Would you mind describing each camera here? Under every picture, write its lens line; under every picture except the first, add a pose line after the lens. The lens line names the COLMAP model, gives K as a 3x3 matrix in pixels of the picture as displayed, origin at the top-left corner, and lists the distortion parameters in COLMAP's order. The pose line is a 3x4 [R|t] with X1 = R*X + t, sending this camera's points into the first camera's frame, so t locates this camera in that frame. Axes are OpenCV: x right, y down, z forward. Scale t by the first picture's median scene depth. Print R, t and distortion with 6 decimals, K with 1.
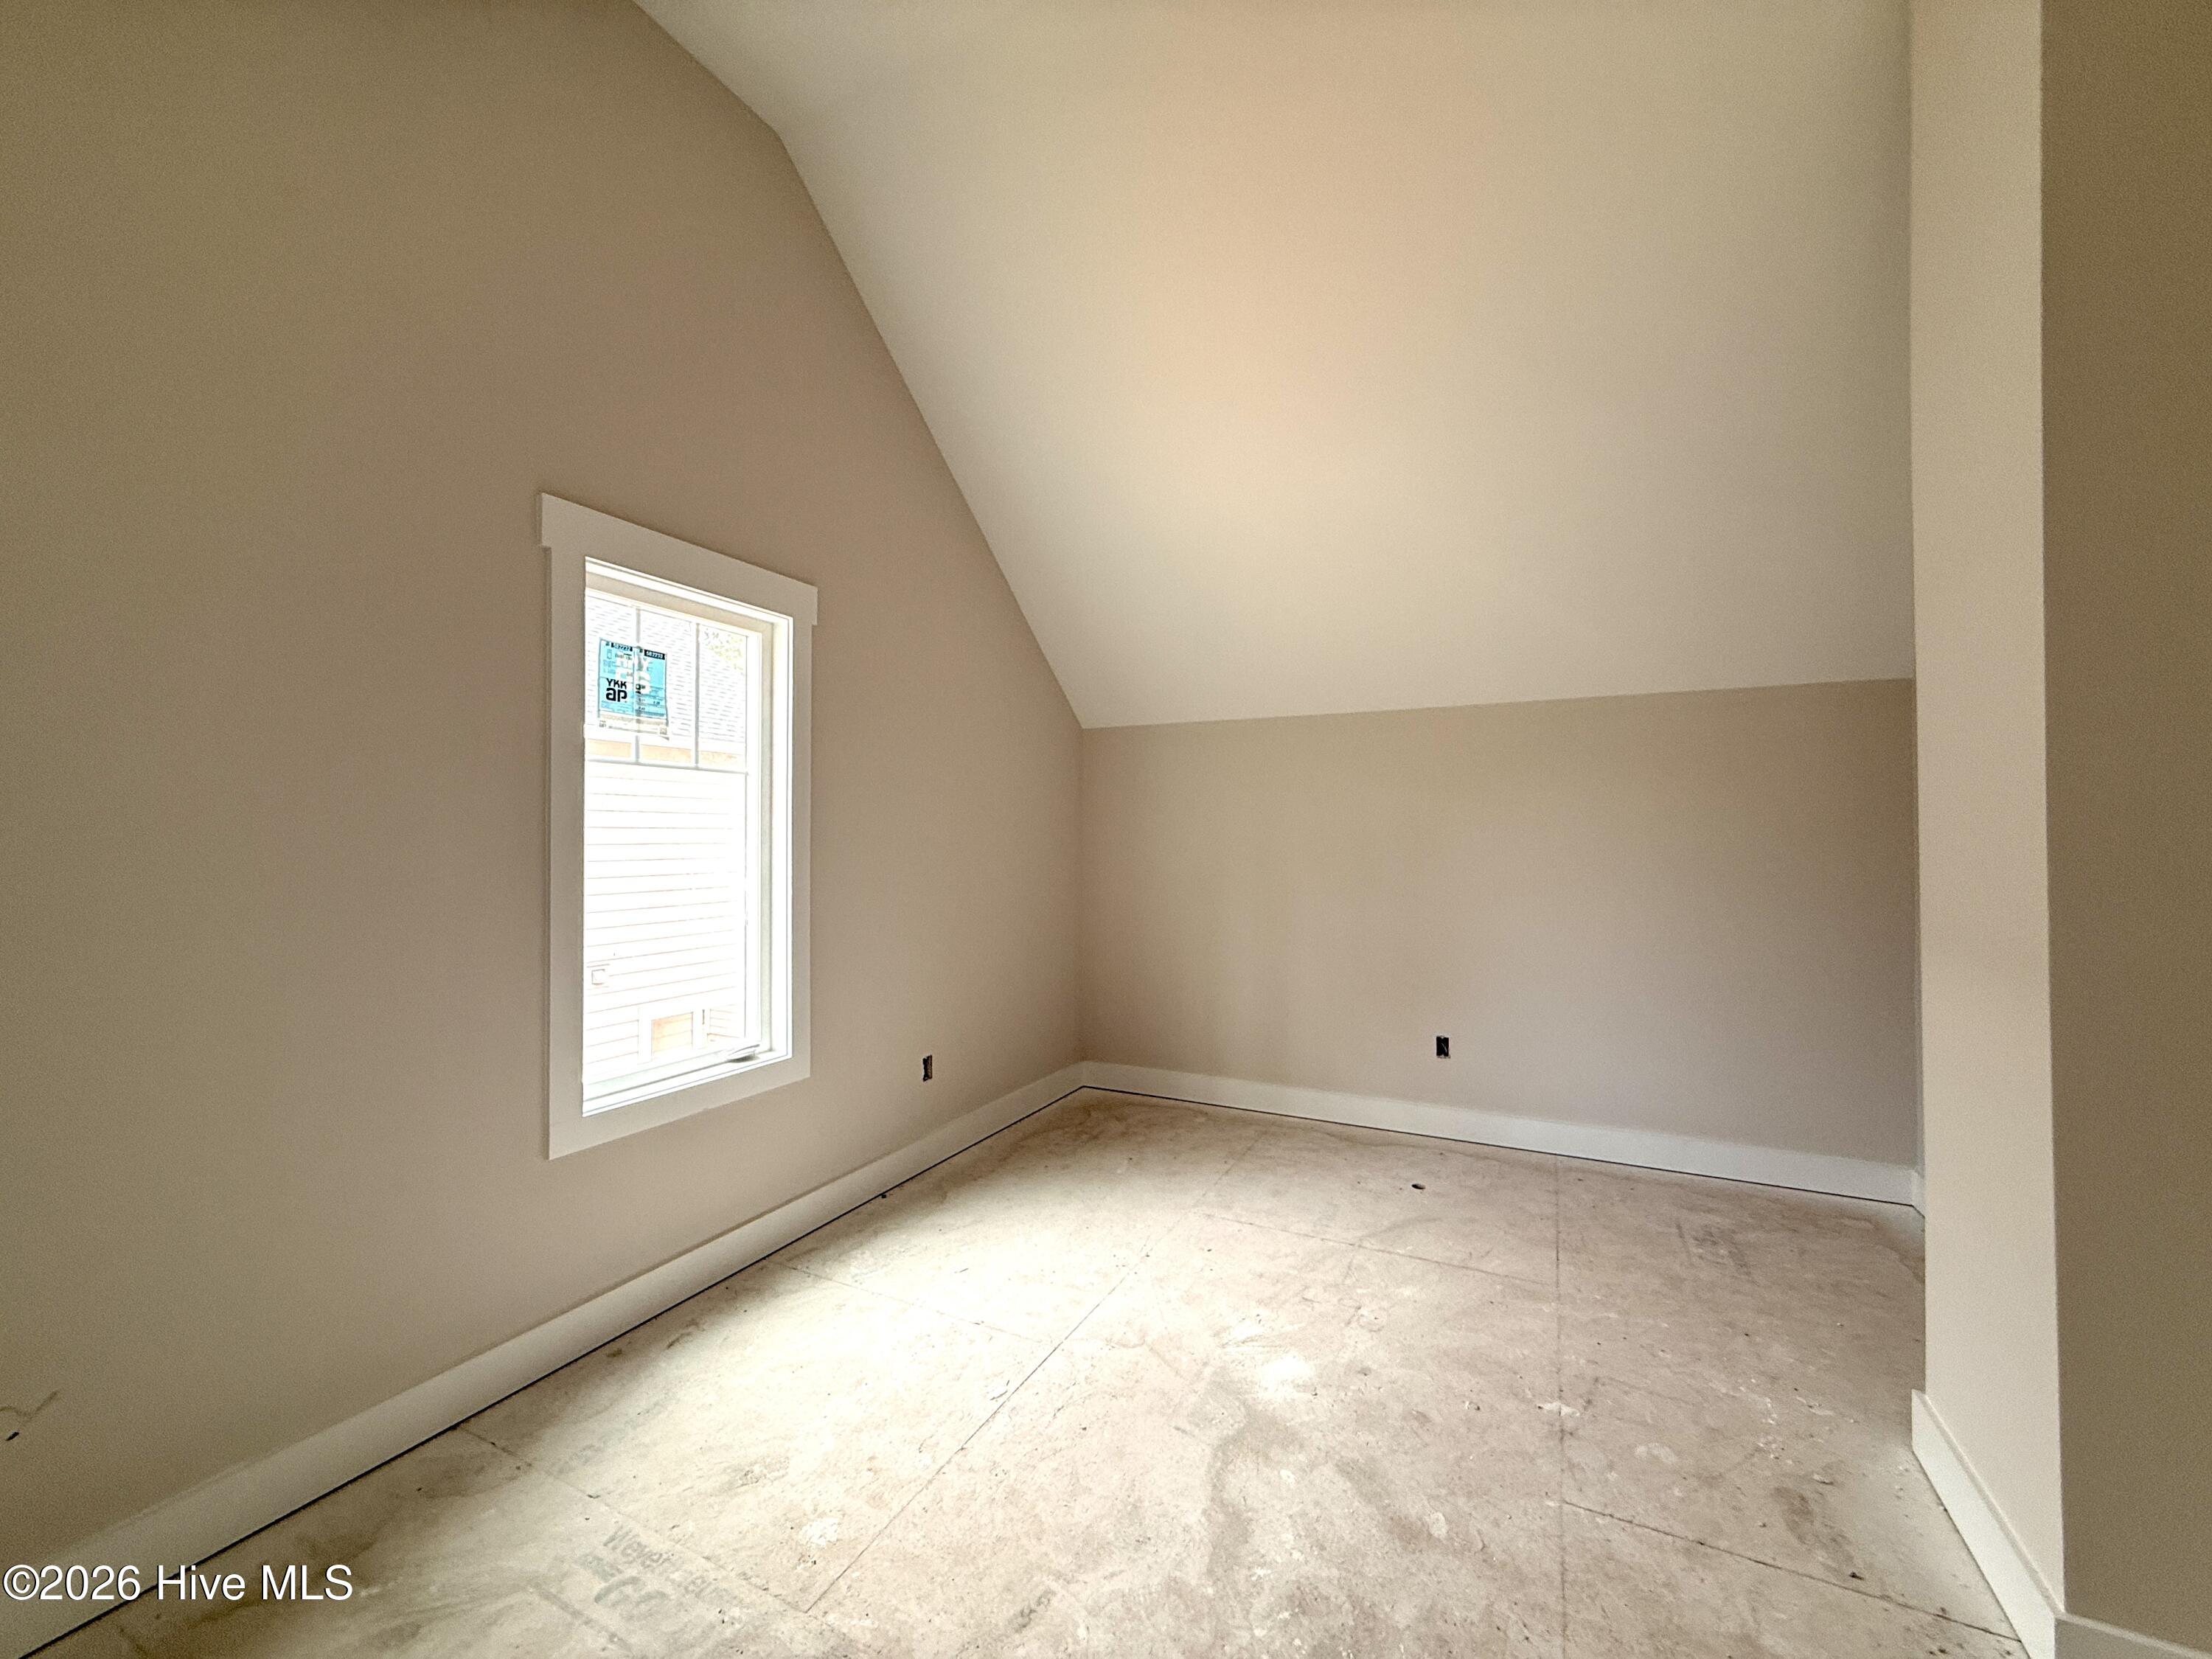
lens RADIAL K [[875.9, 0, 1098.5], [0, 875.9, 831.3], [0, 0, 1]] dist [0.000122, -0.000356]
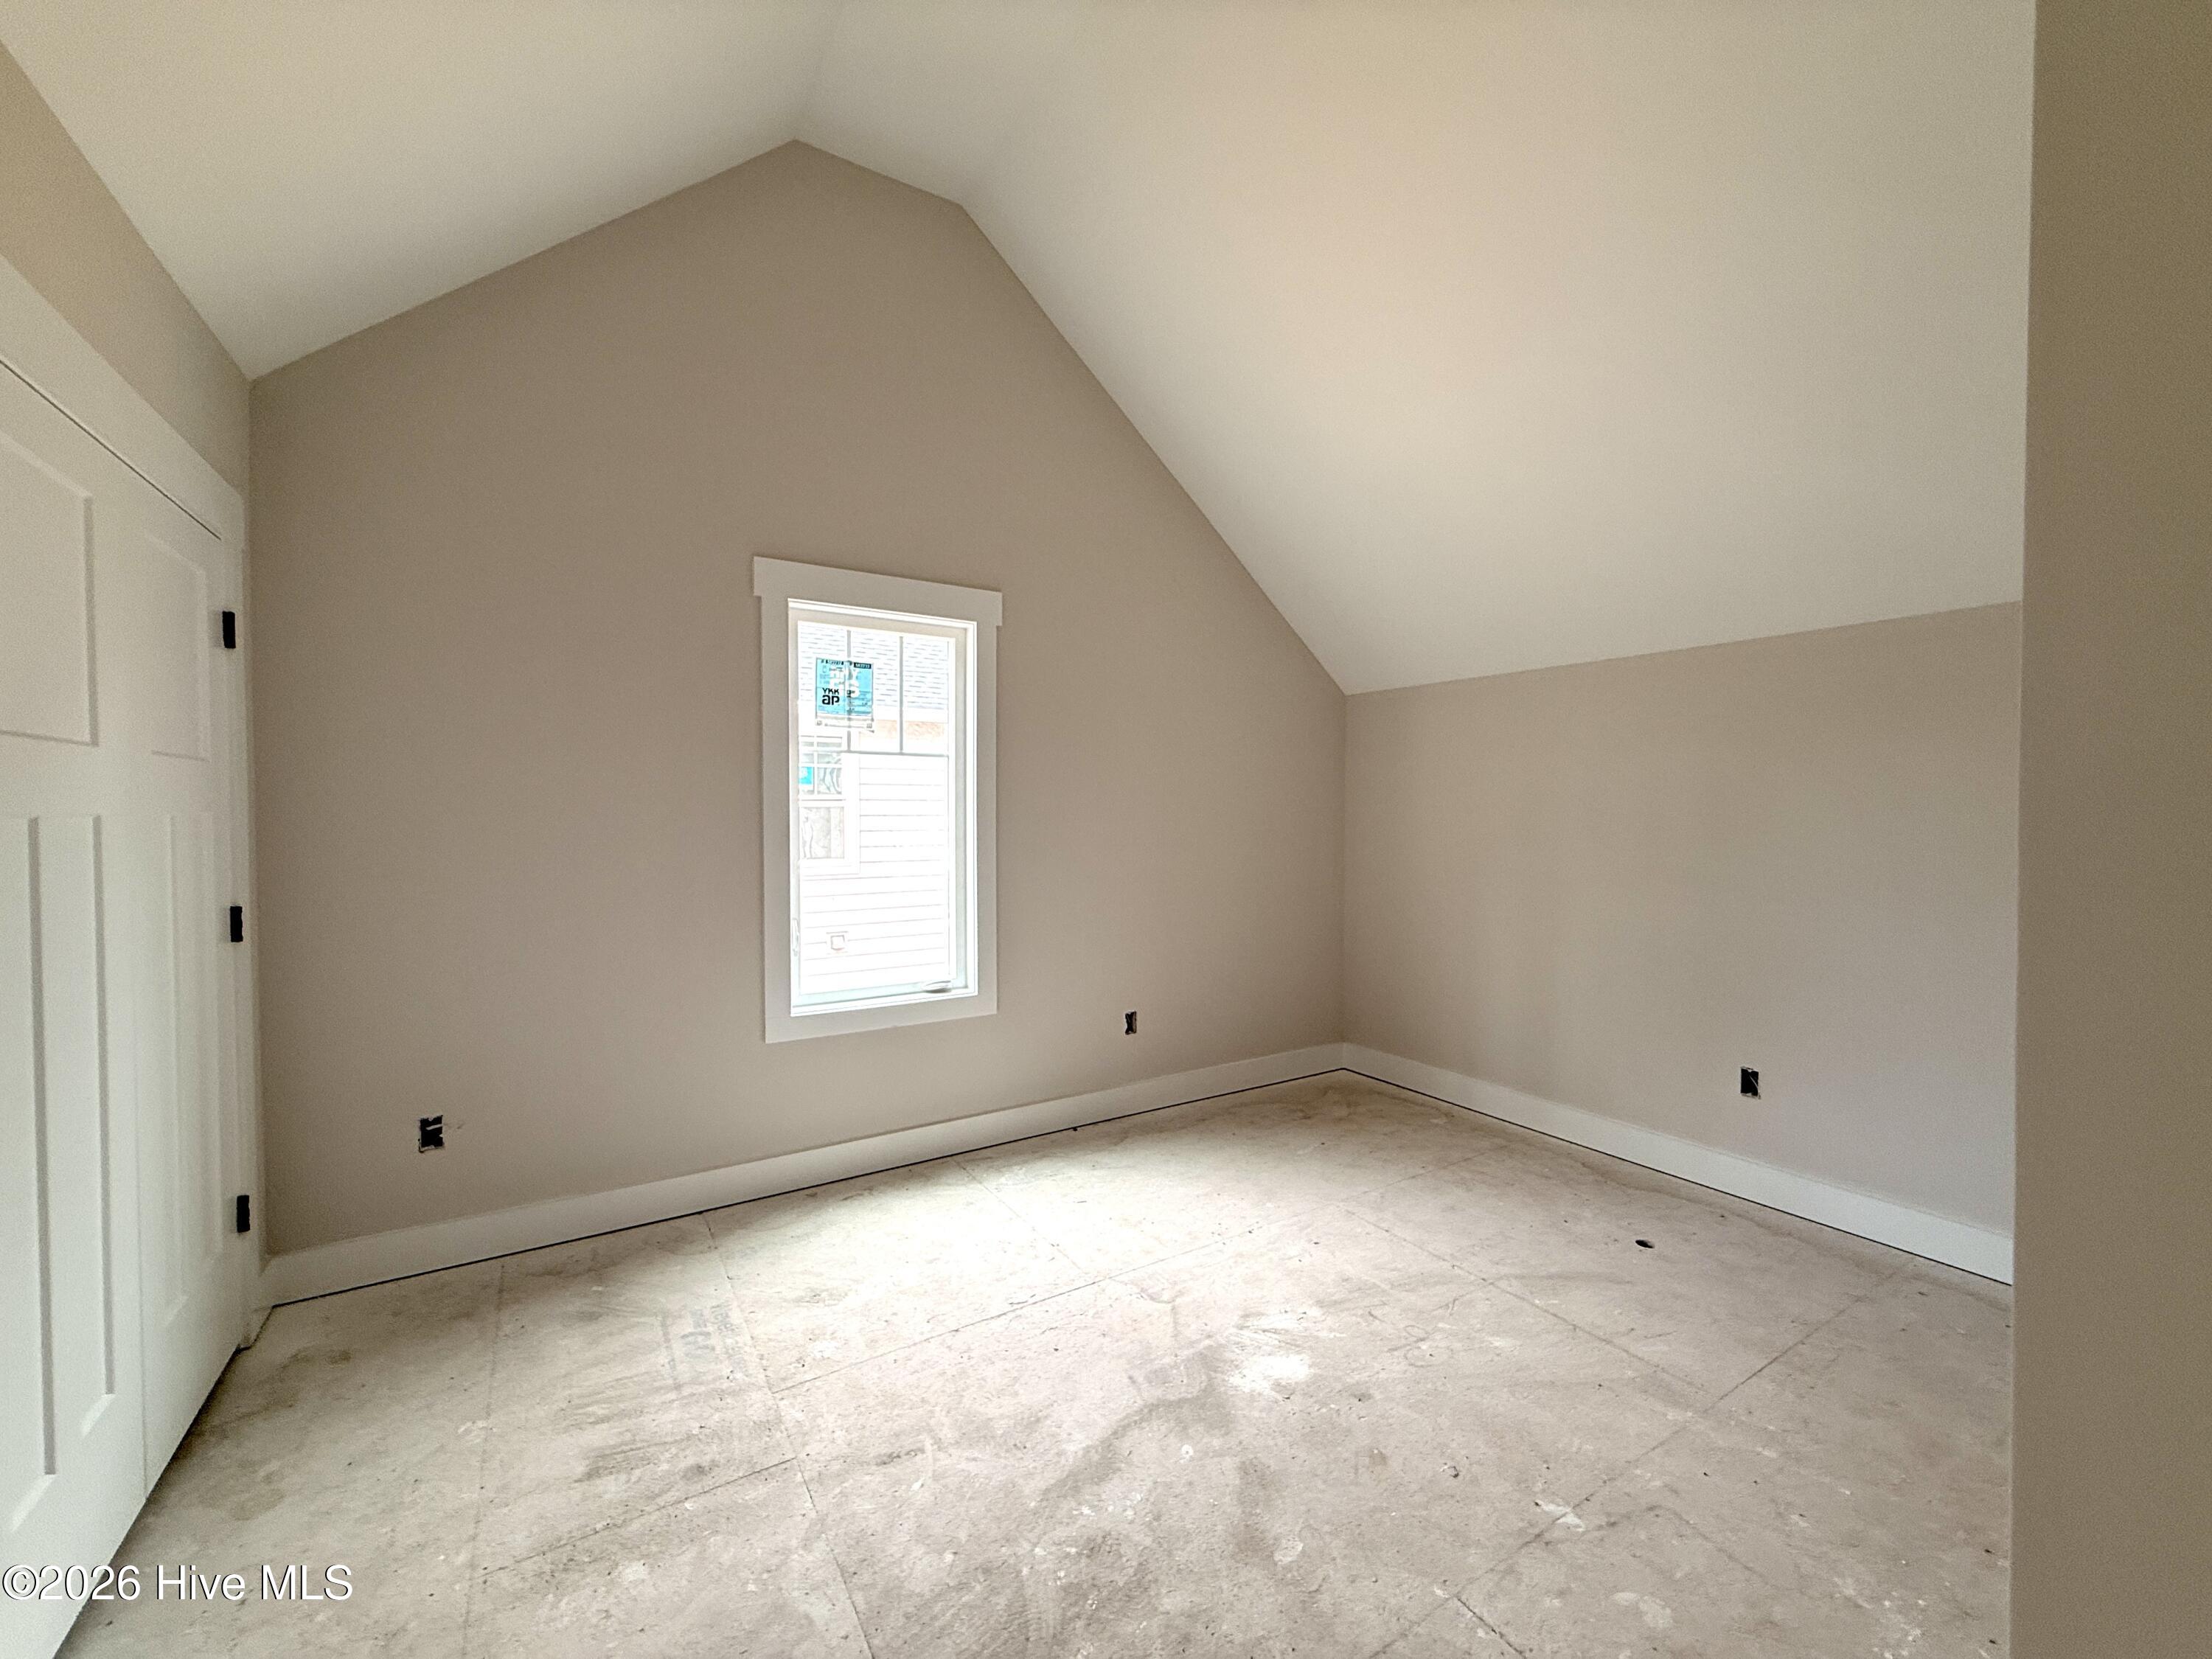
lens RADIAL K [[875.9, 0, 1099.9], [0, 875.9, 832.4], [0, 0, 1]] dist [0.000122, -0.000356]
pose [[0.858767, 0.014231, -0.512169, 0.490407], [0.003136, 0.999449, 0.033028, -0.001081], [0.512357, -0.029970, 0.858250, 0.089113]]
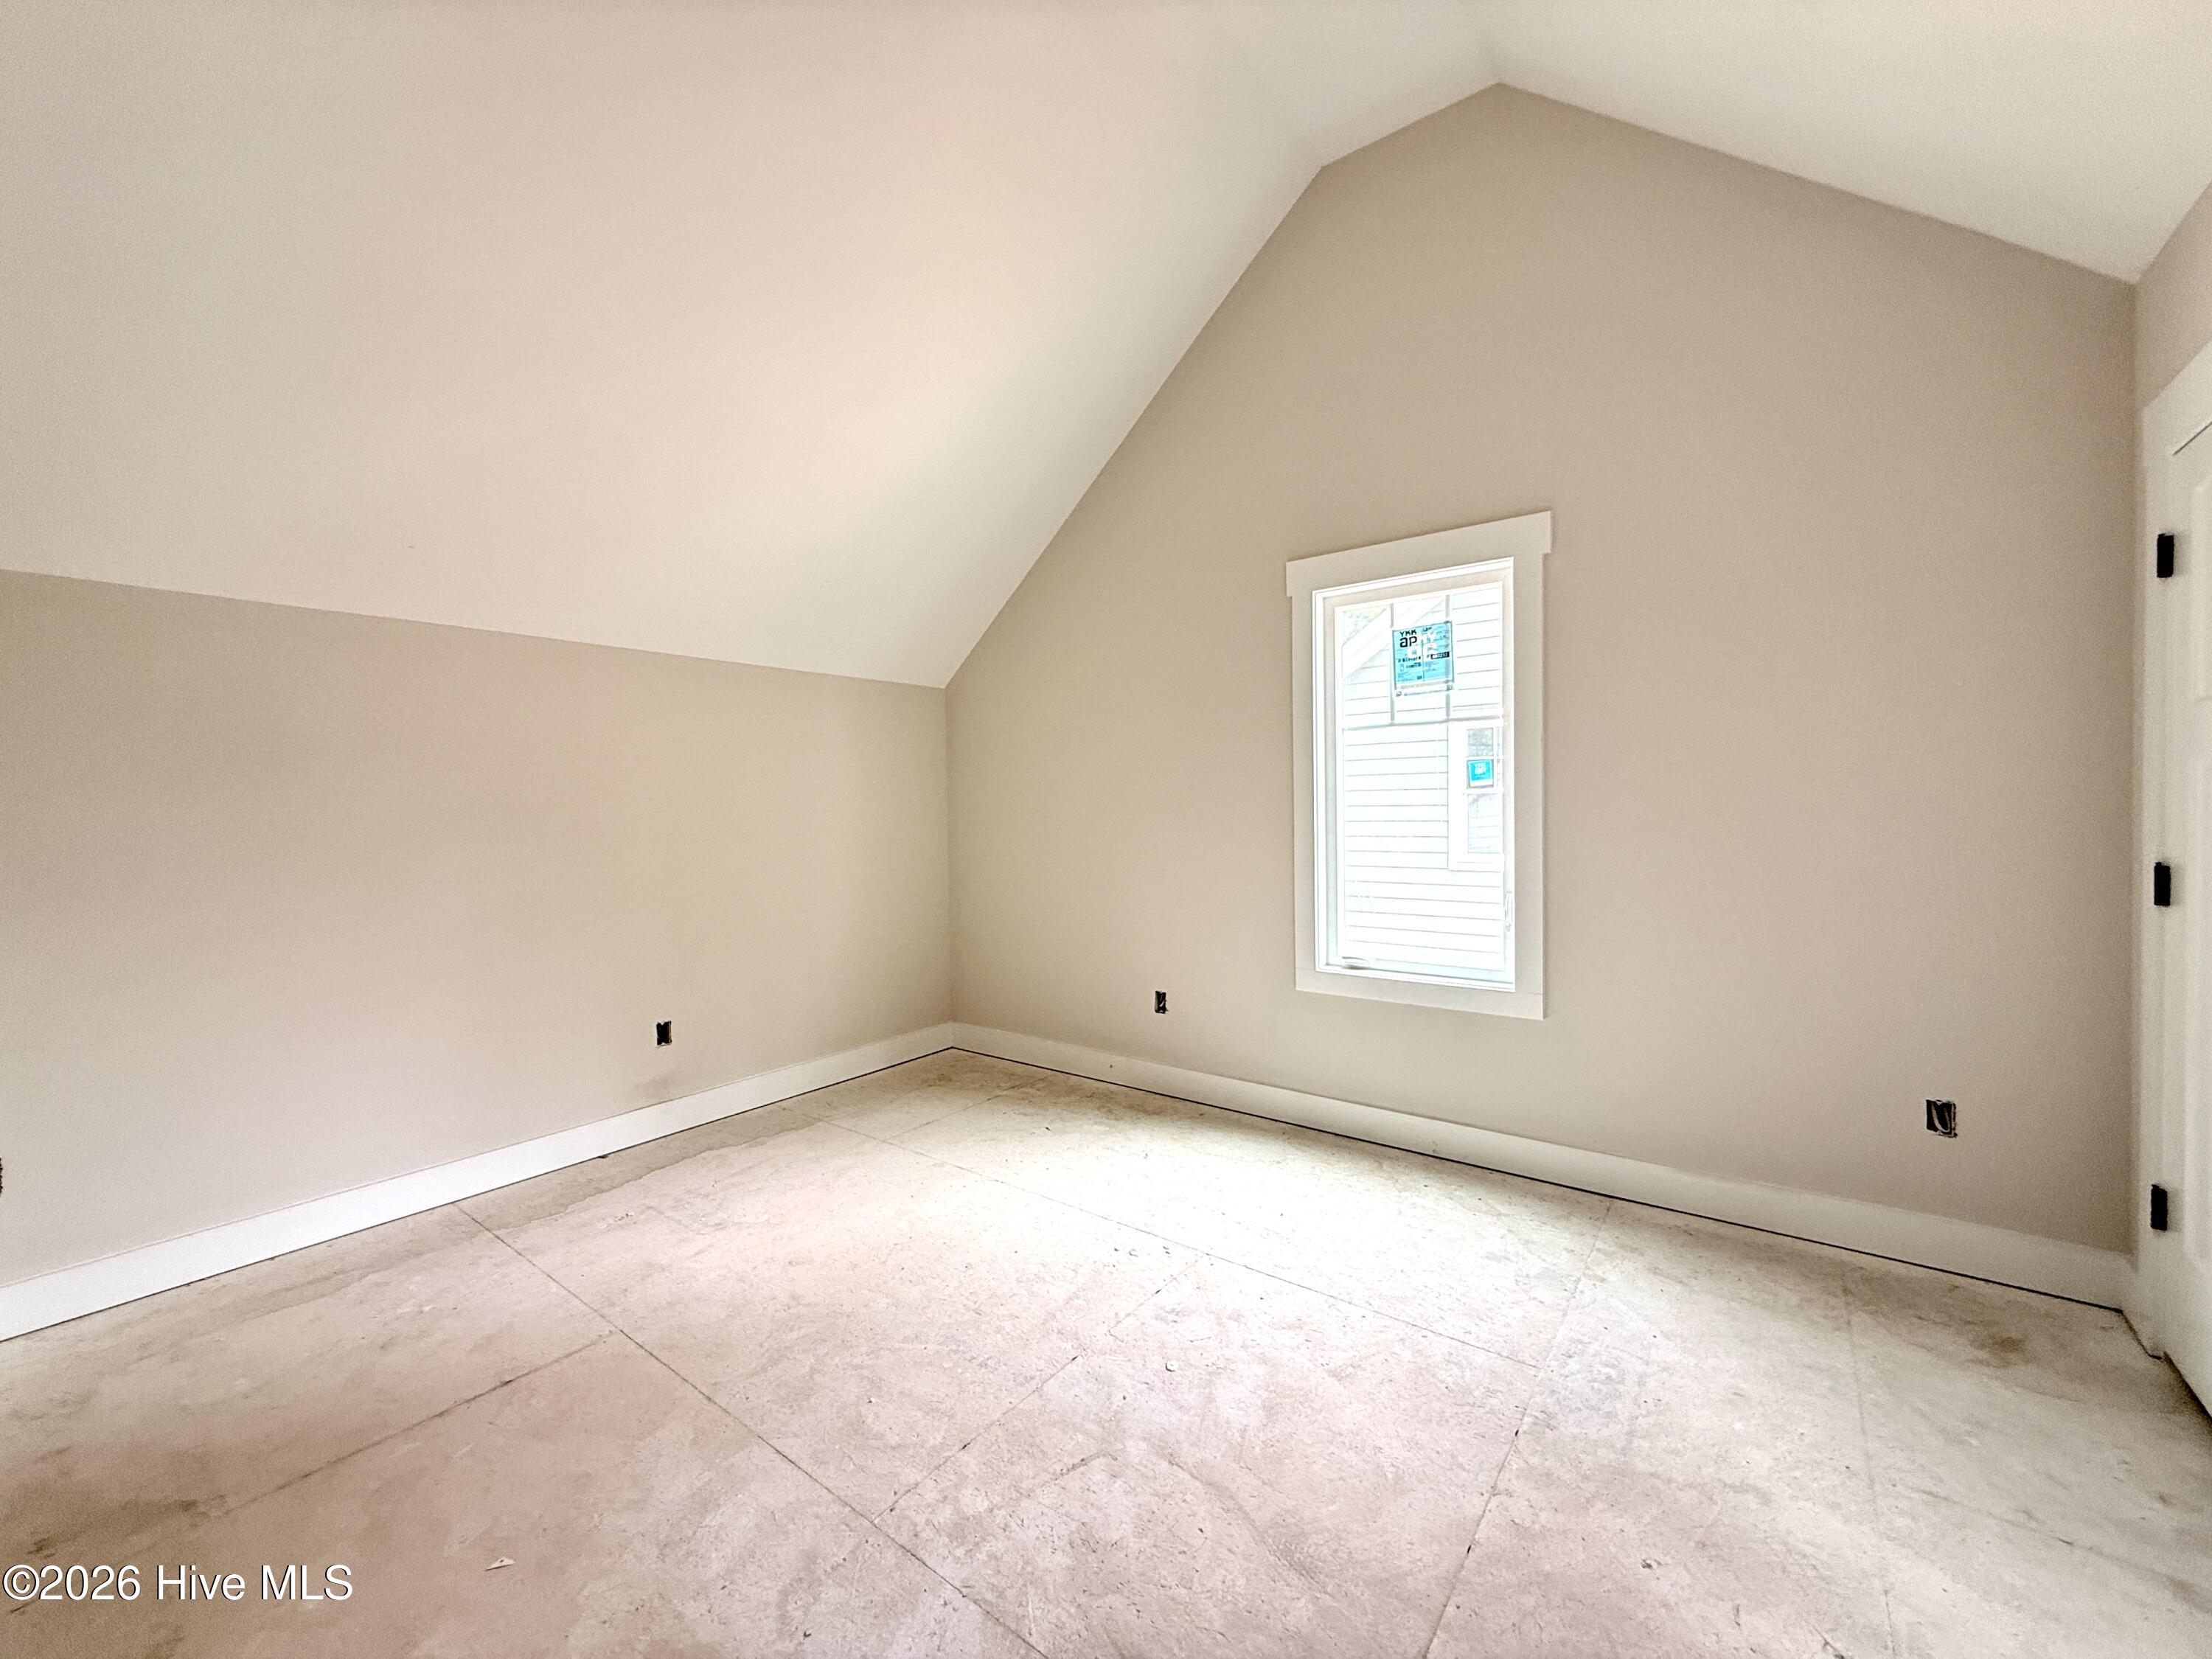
lens RADIAL K [[875.9, 0, 1109.0], [0, 875.9, 815.7], [0, 0, 1]] dist [0.000122, -0.000356]
pose [[-0.182890, 0.034103, -0.982542, 0.893343], [0.032231, 0.999069, 0.028677, 0.006344], [0.982605, -0.026424, -0.183819, 0.896840]]
